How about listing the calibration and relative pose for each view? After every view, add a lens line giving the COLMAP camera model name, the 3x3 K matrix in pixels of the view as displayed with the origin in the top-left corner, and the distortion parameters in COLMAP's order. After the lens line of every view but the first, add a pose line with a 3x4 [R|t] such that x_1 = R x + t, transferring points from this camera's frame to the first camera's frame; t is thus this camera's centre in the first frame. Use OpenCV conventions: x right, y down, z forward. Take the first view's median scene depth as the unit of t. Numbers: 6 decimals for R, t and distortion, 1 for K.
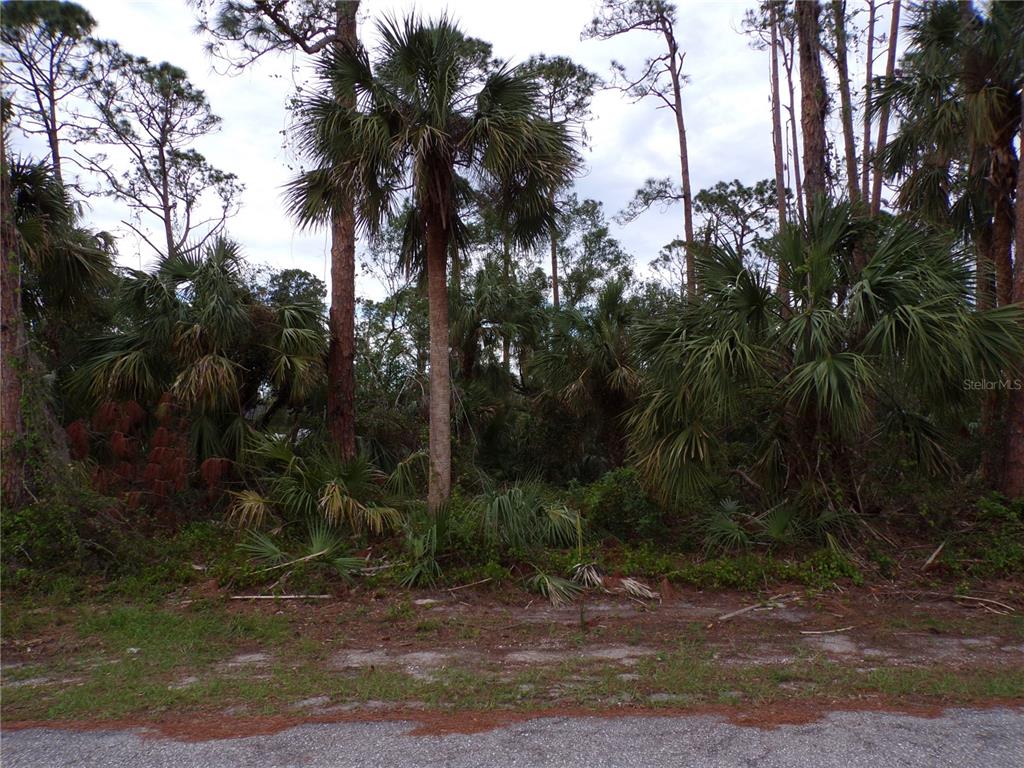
lens RADIAL K [[690.5, 0, 508.6], [0, 690.5, 384.7], [0, 0, 1]] dist [-0.016662, 0.017053]
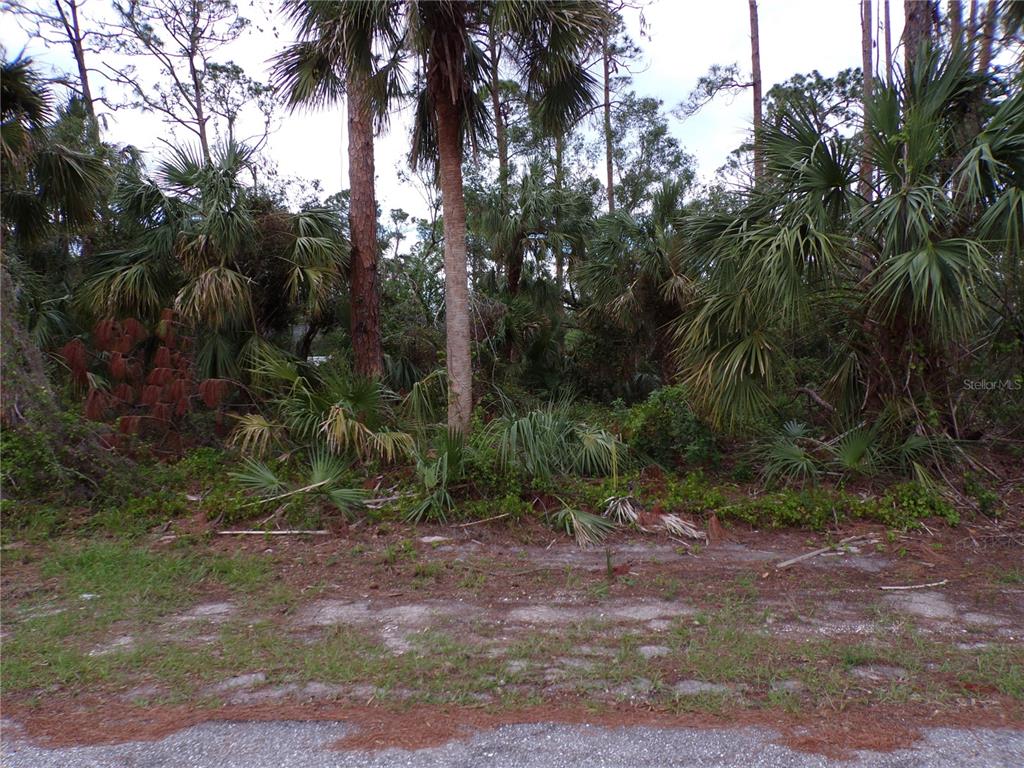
lens RADIAL K [[690.5, 0, 509.3], [0, 690.5, 387.1], [0, 0, 1]] dist [-0.016662, 0.017053]
pose [[0.996114, -0.006715, -0.087818, 0.043572], [0.017051, 0.992929, 0.117480, 0.016860], [0.086408, -0.118521, 0.989185, 0.131323]]
